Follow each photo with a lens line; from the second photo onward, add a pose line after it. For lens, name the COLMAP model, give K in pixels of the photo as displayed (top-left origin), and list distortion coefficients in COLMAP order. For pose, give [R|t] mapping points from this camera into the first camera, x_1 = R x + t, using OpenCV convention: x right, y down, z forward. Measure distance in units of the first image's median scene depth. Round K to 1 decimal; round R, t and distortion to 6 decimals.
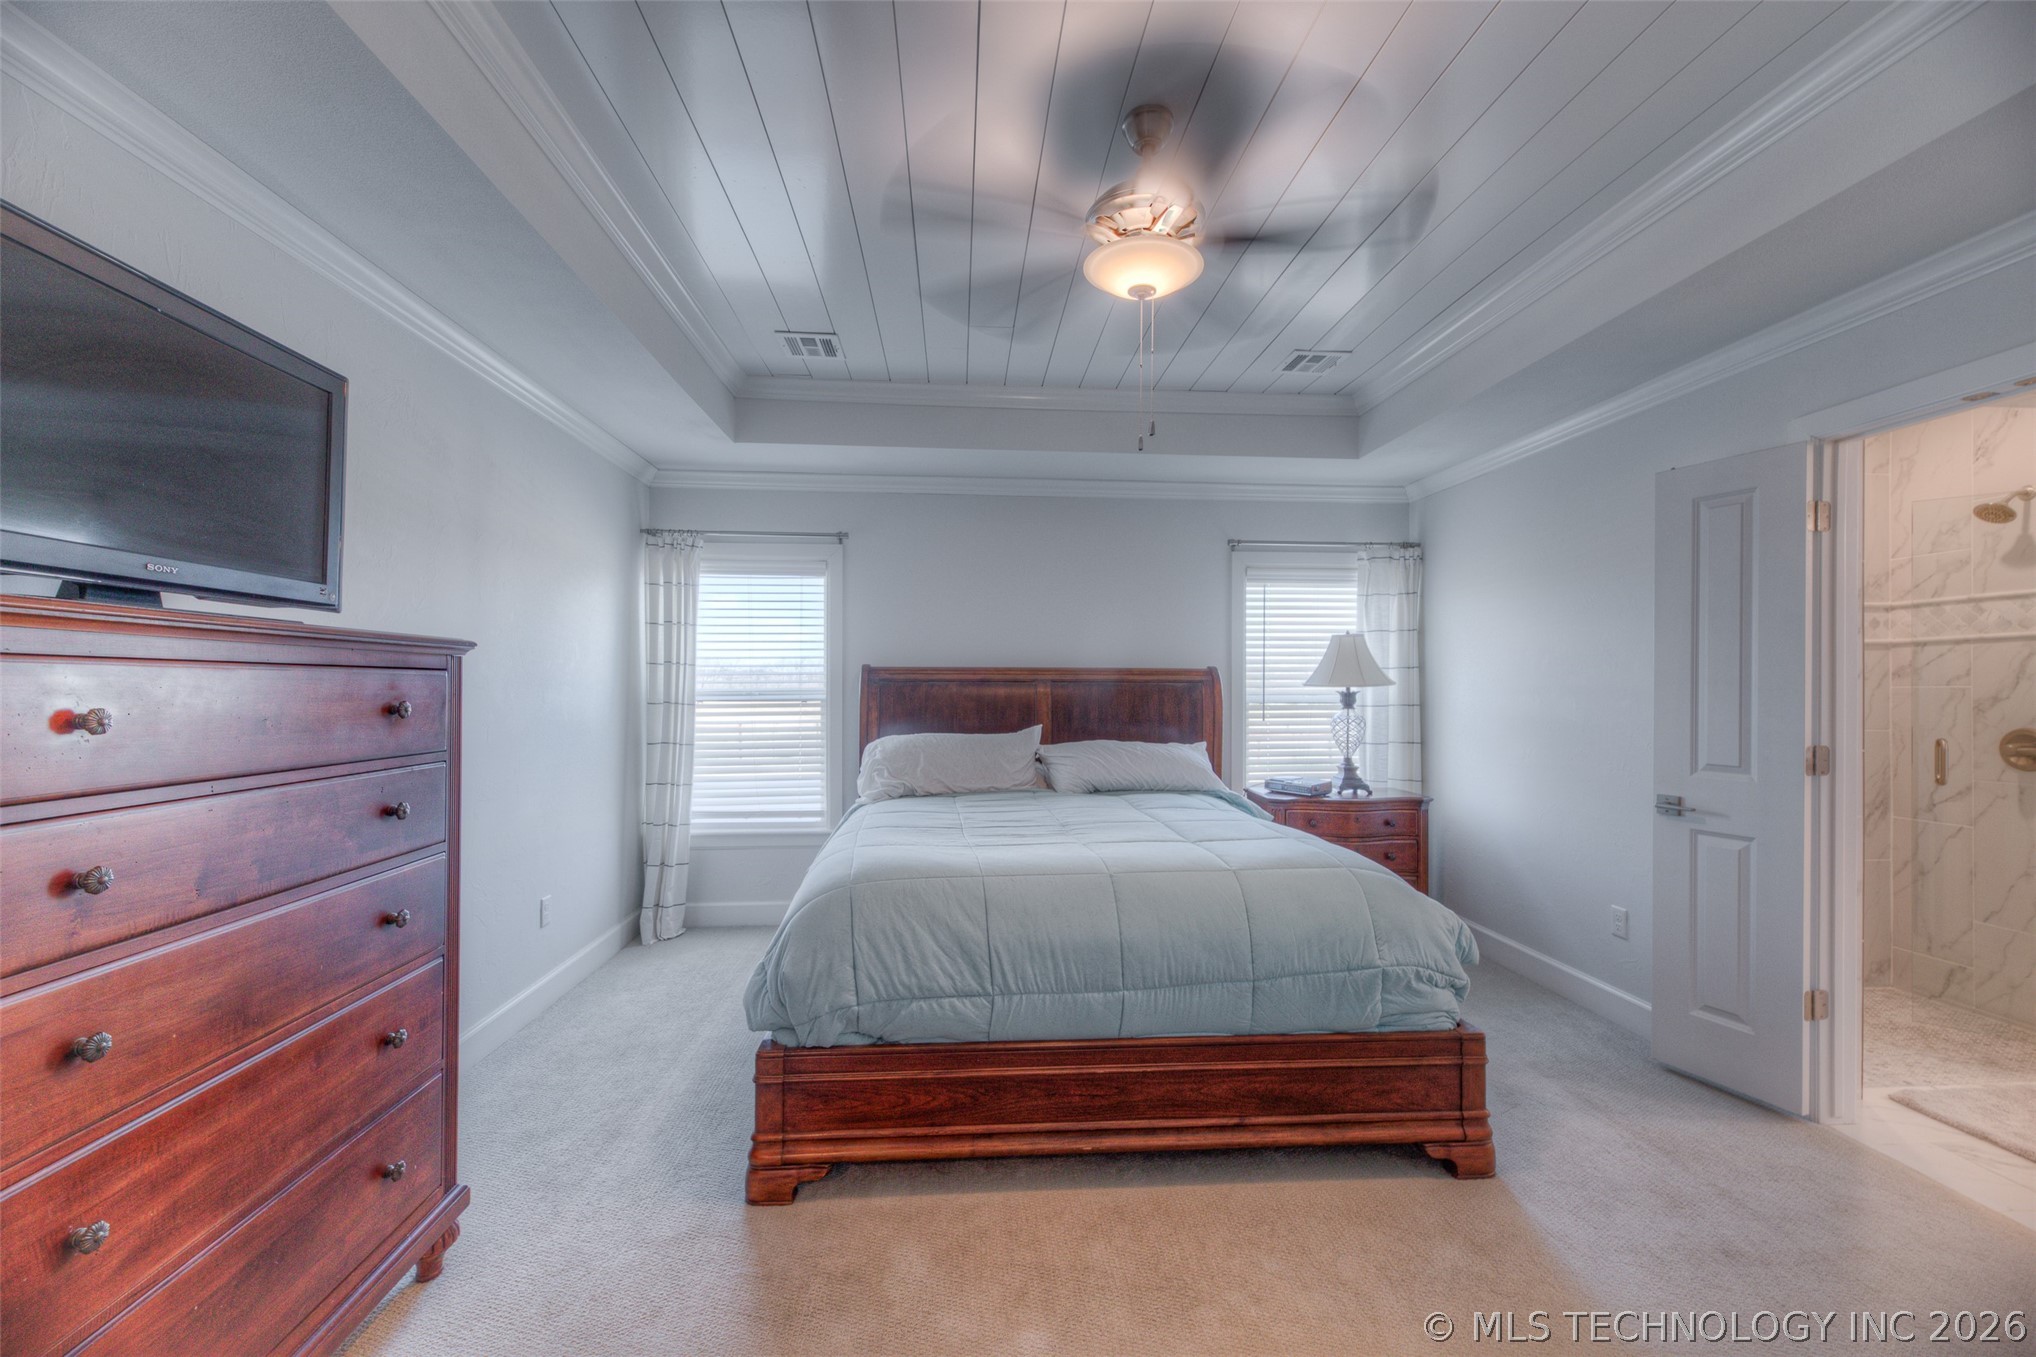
lens RADIAL K [[827.9, 0, 1027.8], [0, 827.9, 679.5], [0, 0, 1]] dist [0.004405, -0.001649]
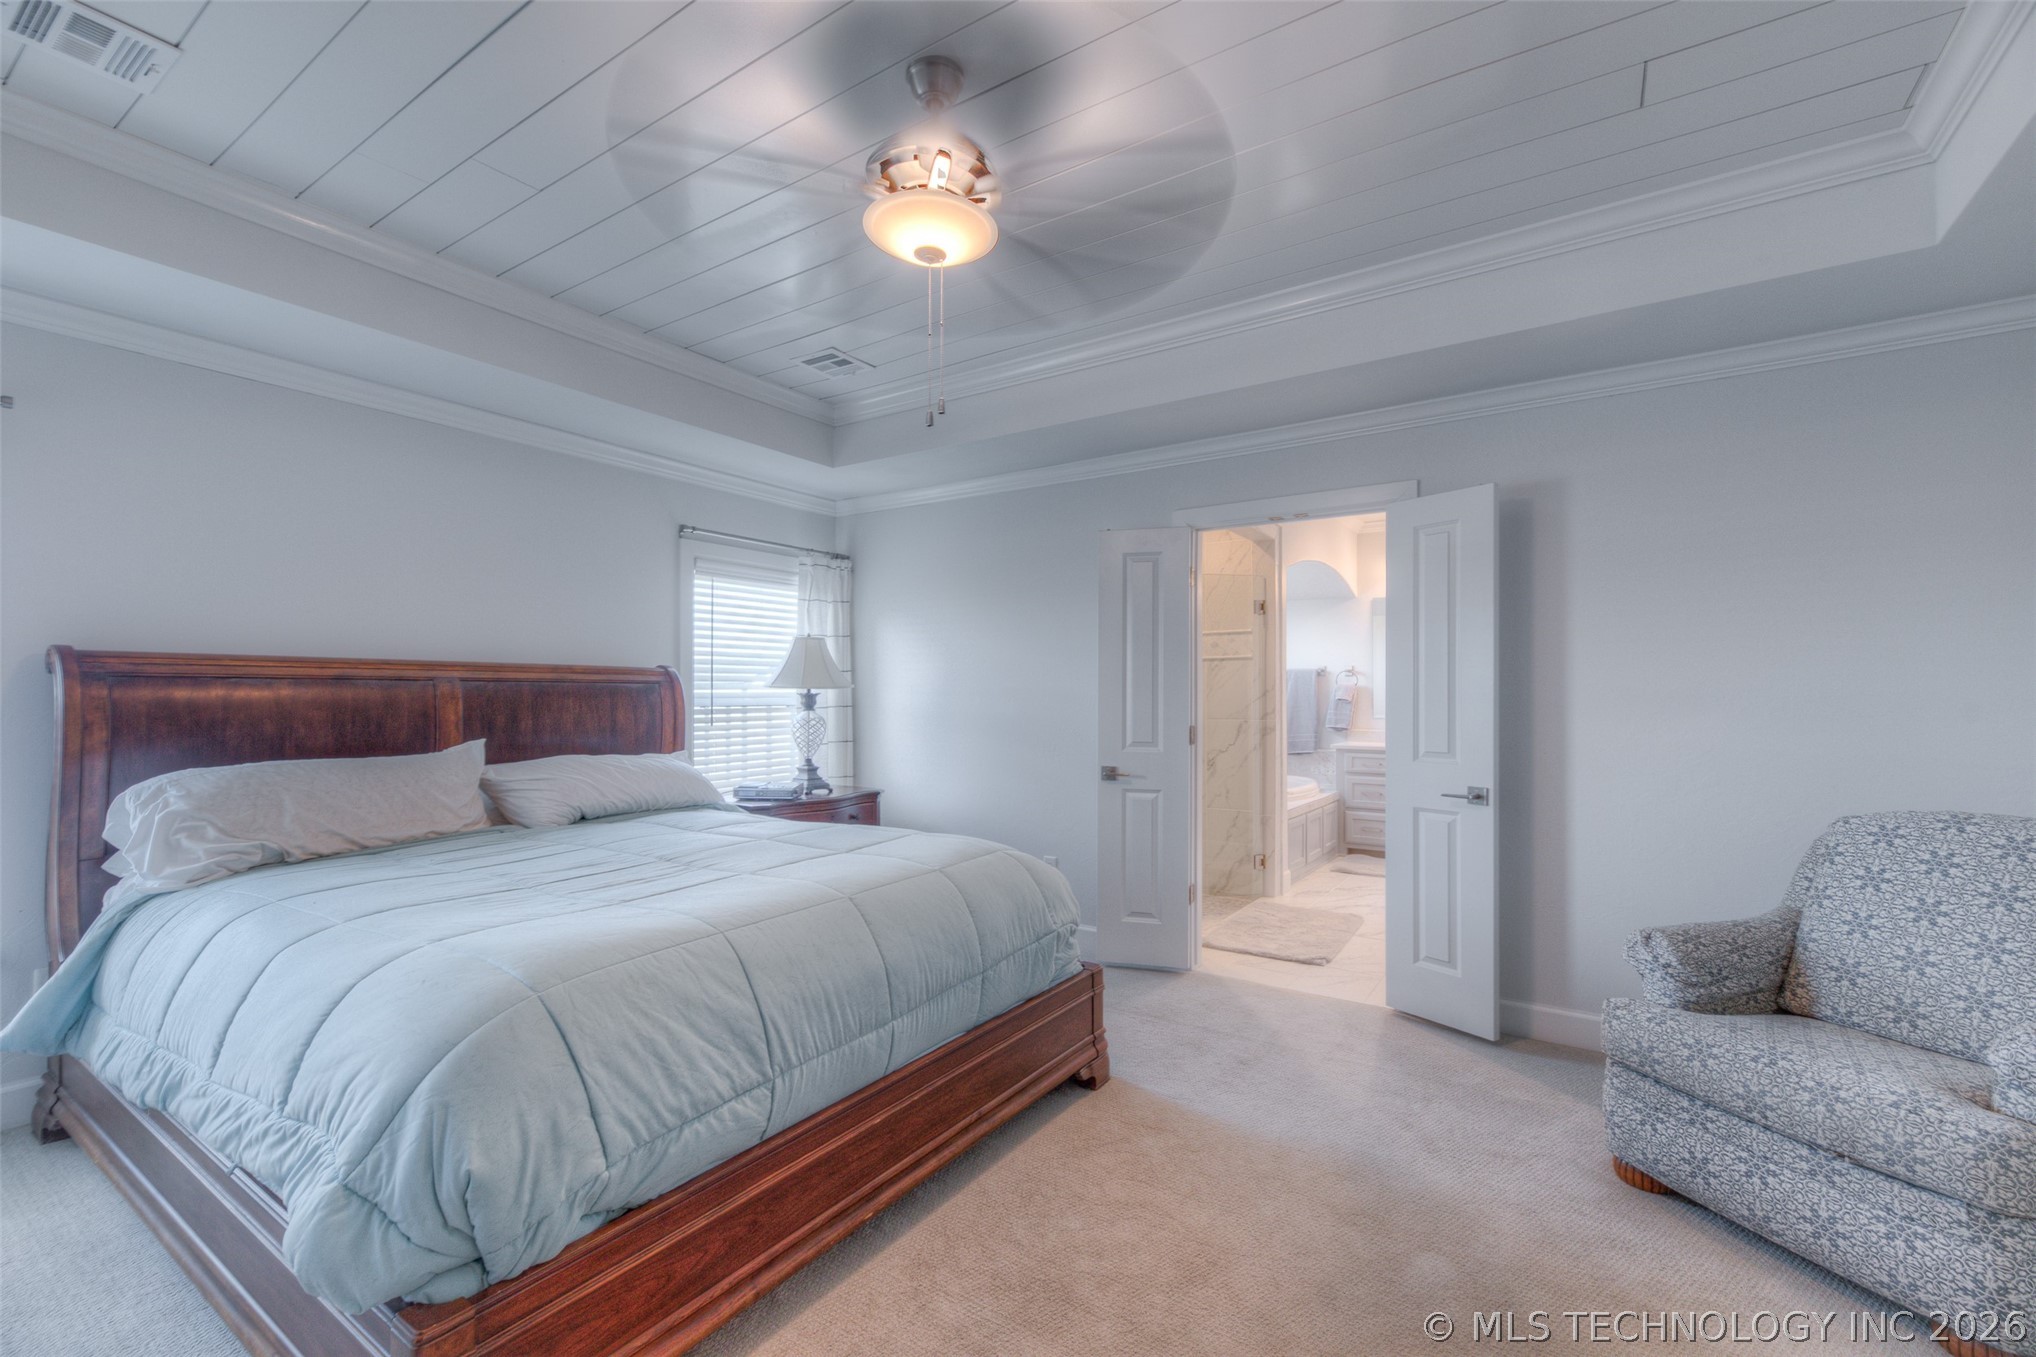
lens RADIAL K [[827.9, 0, 1027.8], [0, 827.9, 684.2], [0, 0, 1]] dist [0.004405, -0.001649]
pose [[0.616581, 0.007539, 0.787255, -0.412541], [-0.005826, 0.999970, -0.005013, 0.011414], [-0.787270, -0.001496, 0.616607, 0.271082]]
